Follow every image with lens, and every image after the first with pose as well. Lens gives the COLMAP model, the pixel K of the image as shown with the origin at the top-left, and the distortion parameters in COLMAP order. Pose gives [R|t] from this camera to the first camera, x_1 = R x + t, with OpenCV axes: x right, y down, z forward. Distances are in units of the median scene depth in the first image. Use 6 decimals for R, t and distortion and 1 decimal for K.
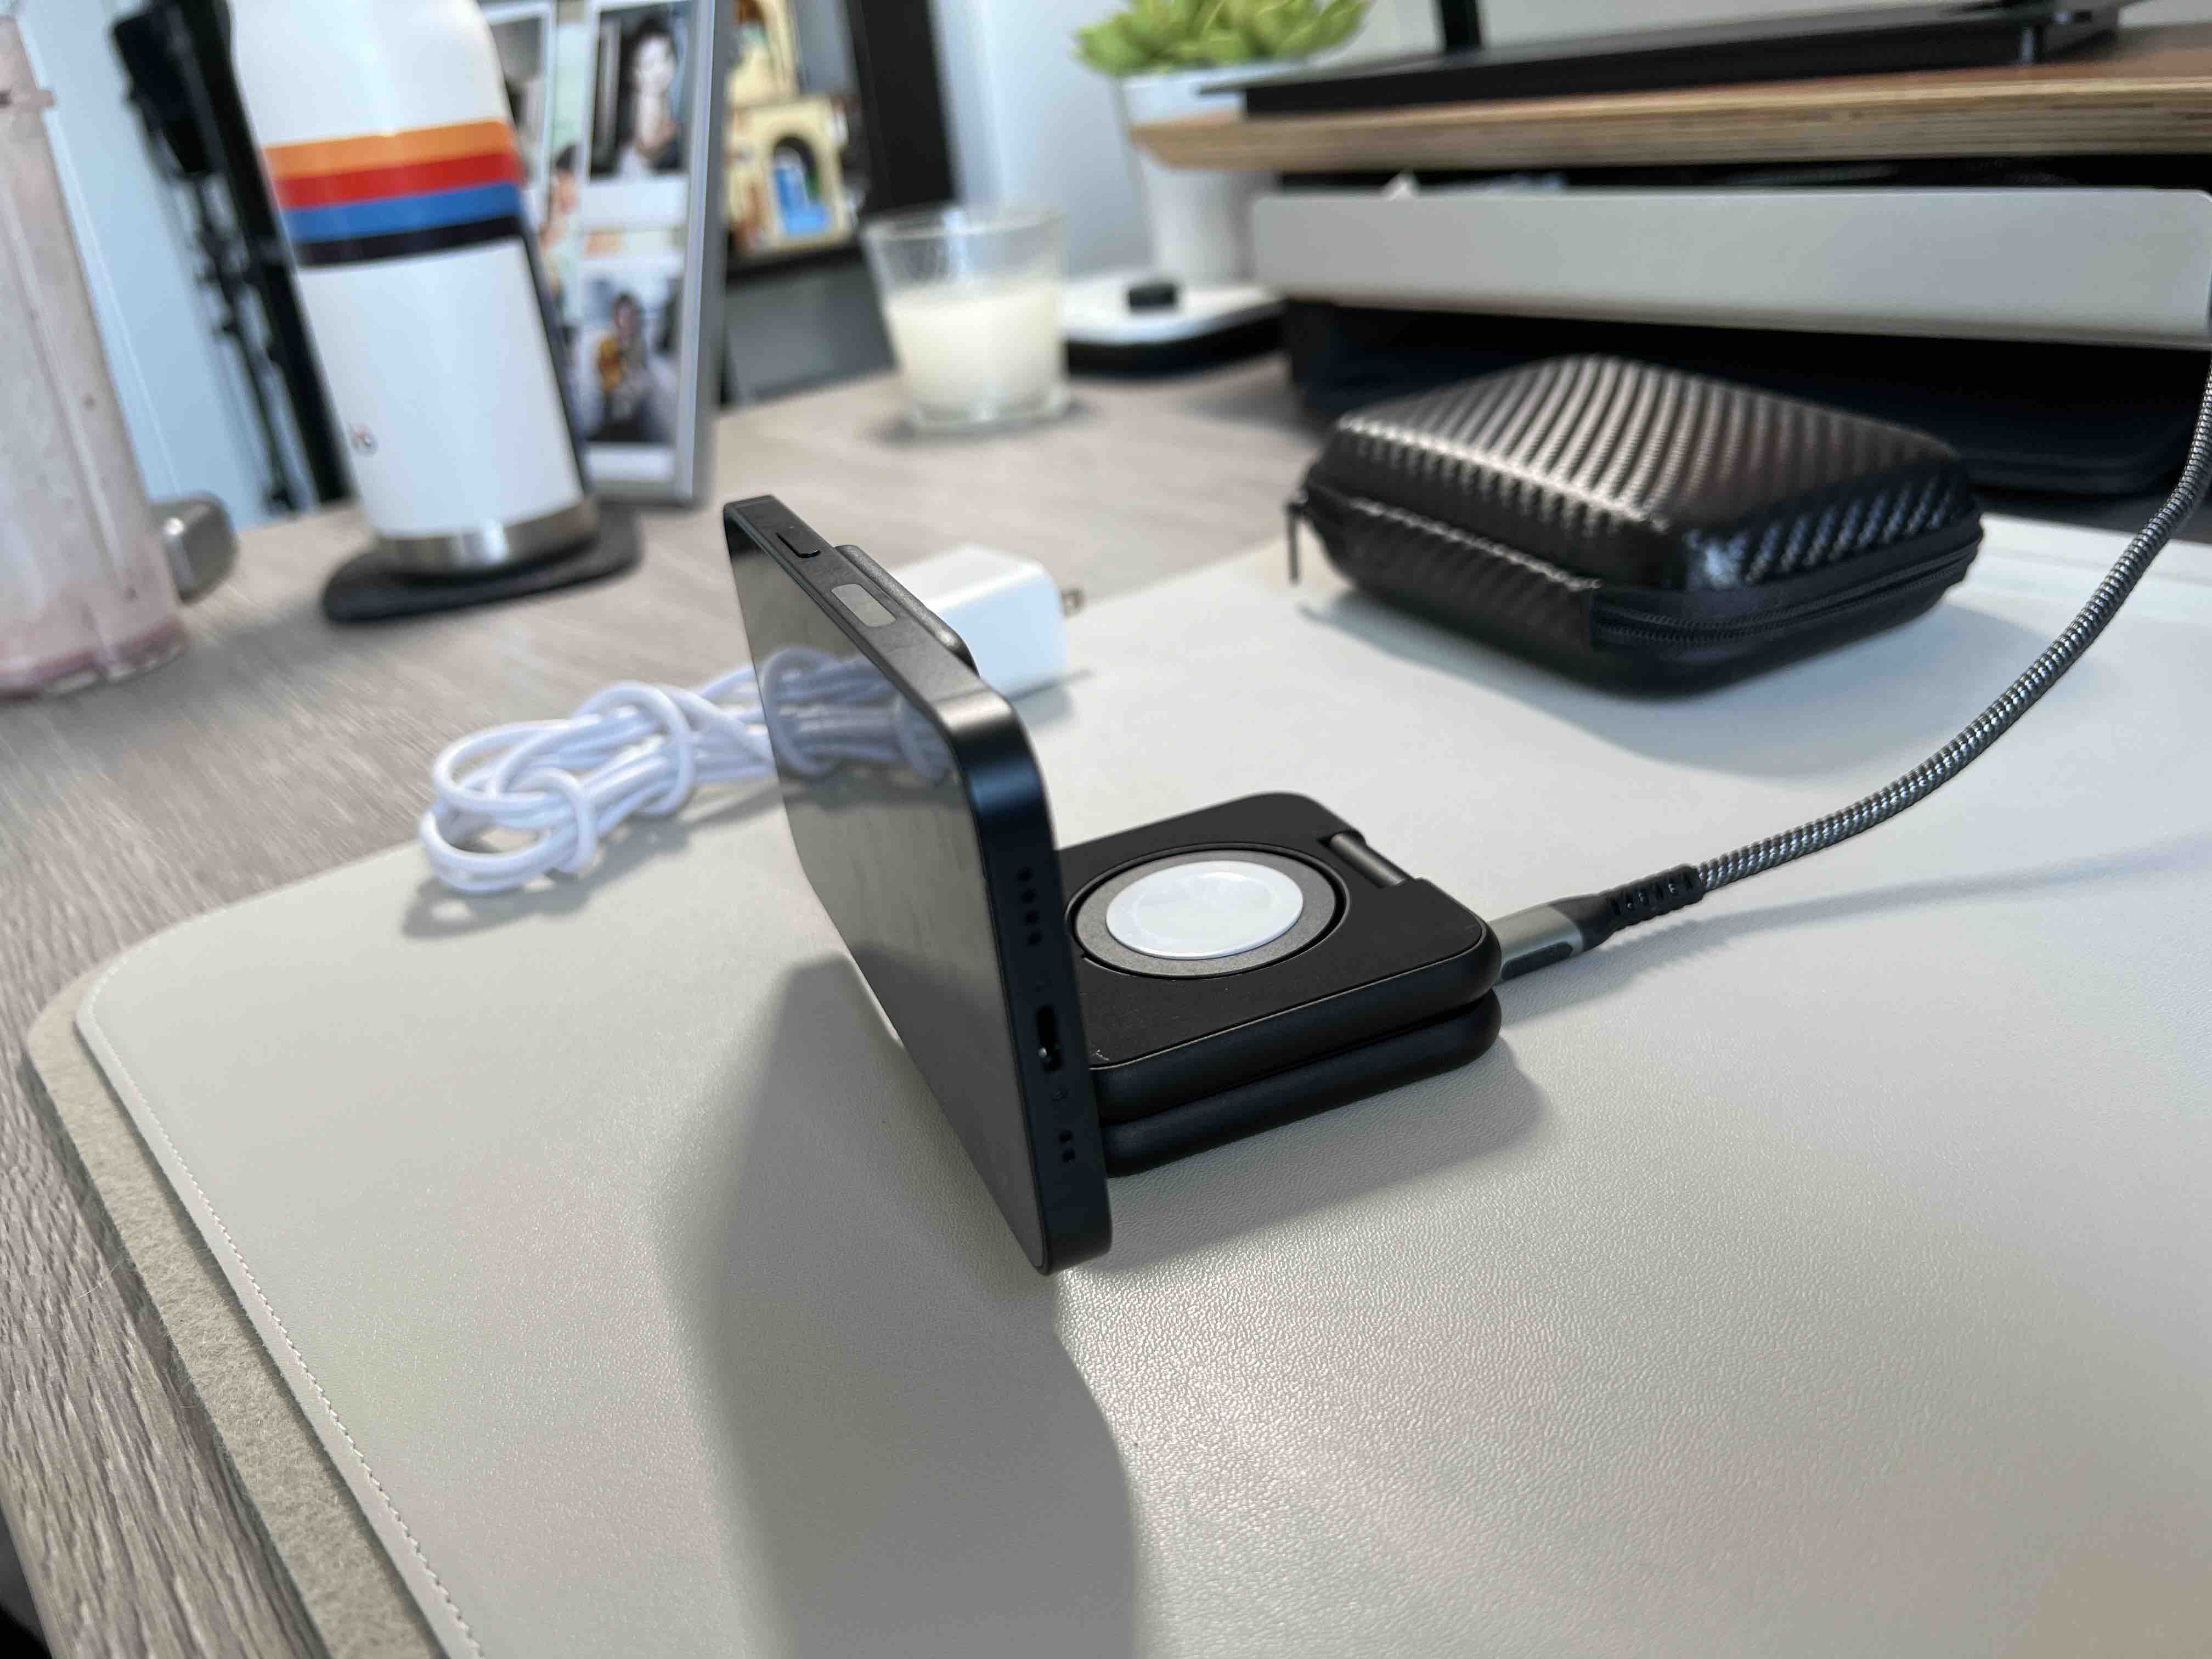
lens RADIAL K [[1681.9, 0, 1106.0], [0, 1681.9, 829.5], [0, 0, 1]] dist [0.000006, -0.000146]
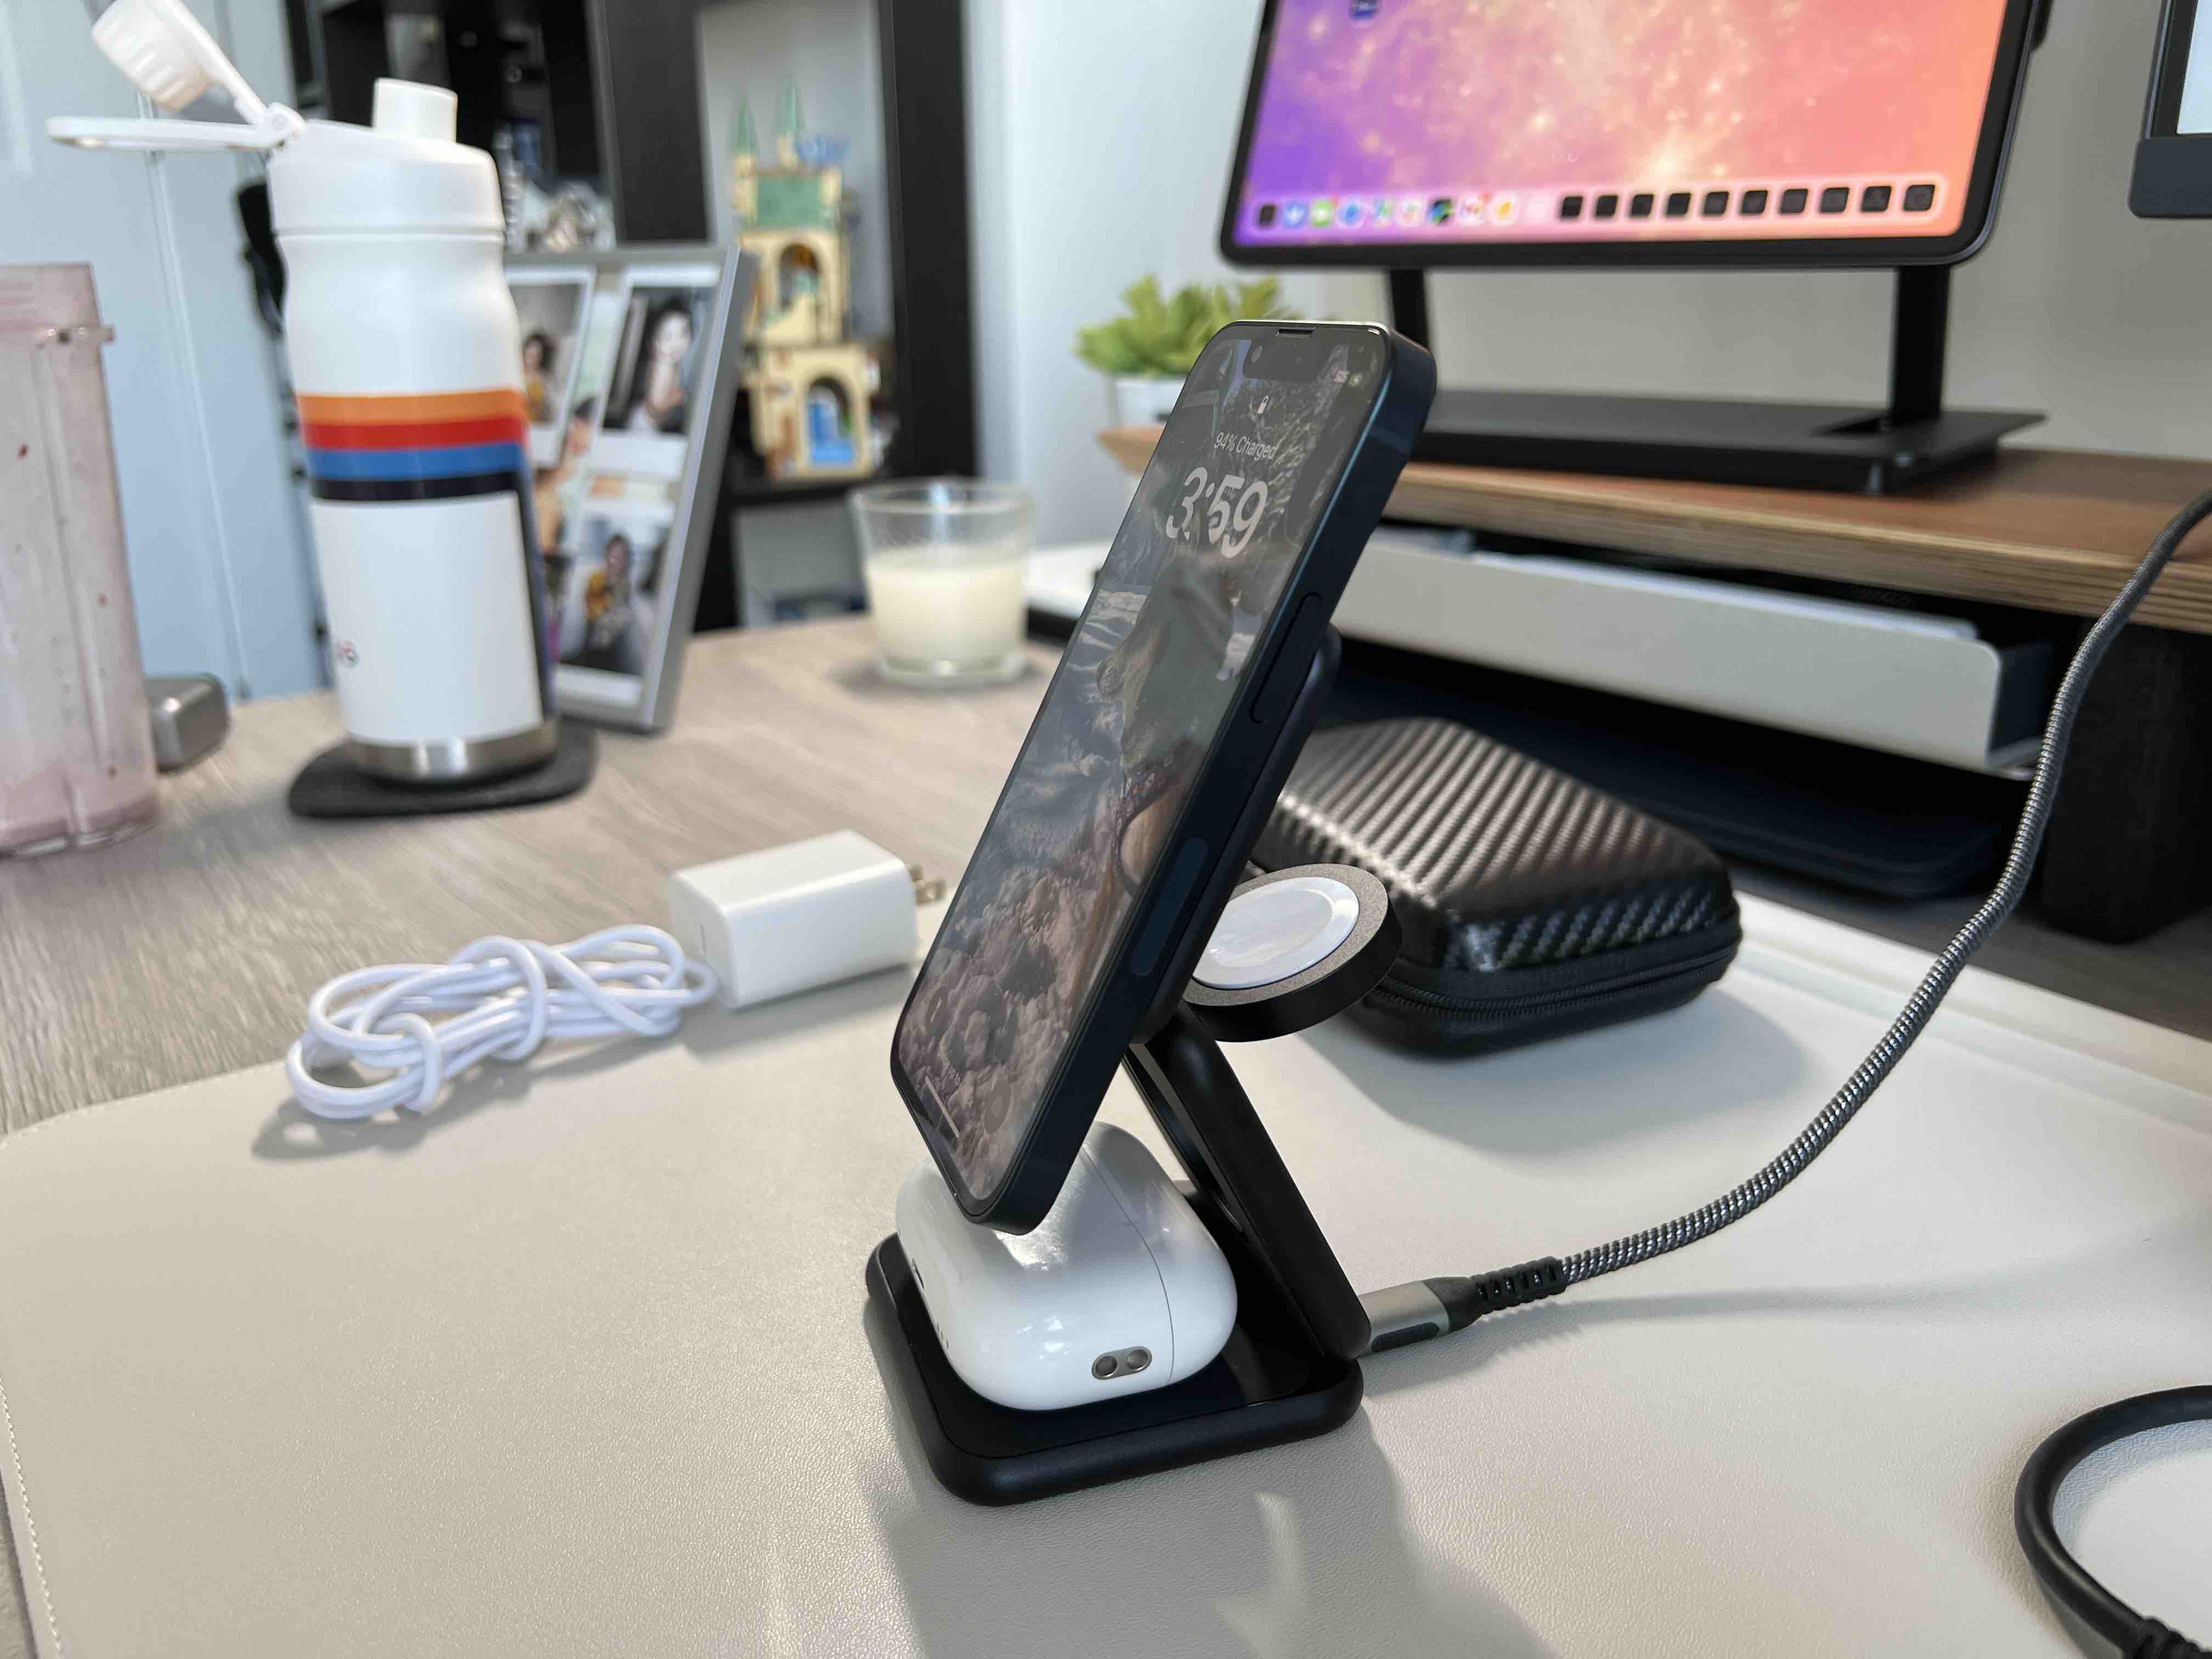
lens RADIAL K [[1700.8, 0, 1106.0], [0, 1700.8, 829.5], [0, 0, 1]] dist [0.009518, 0.005716]
pose [[0.993599, 0.109563, -0.027519, 0.089819], [-0.111900, 0.987962, -0.106818, -0.054689], [0.015485, 0.109213, 0.993898, -0.080093]]
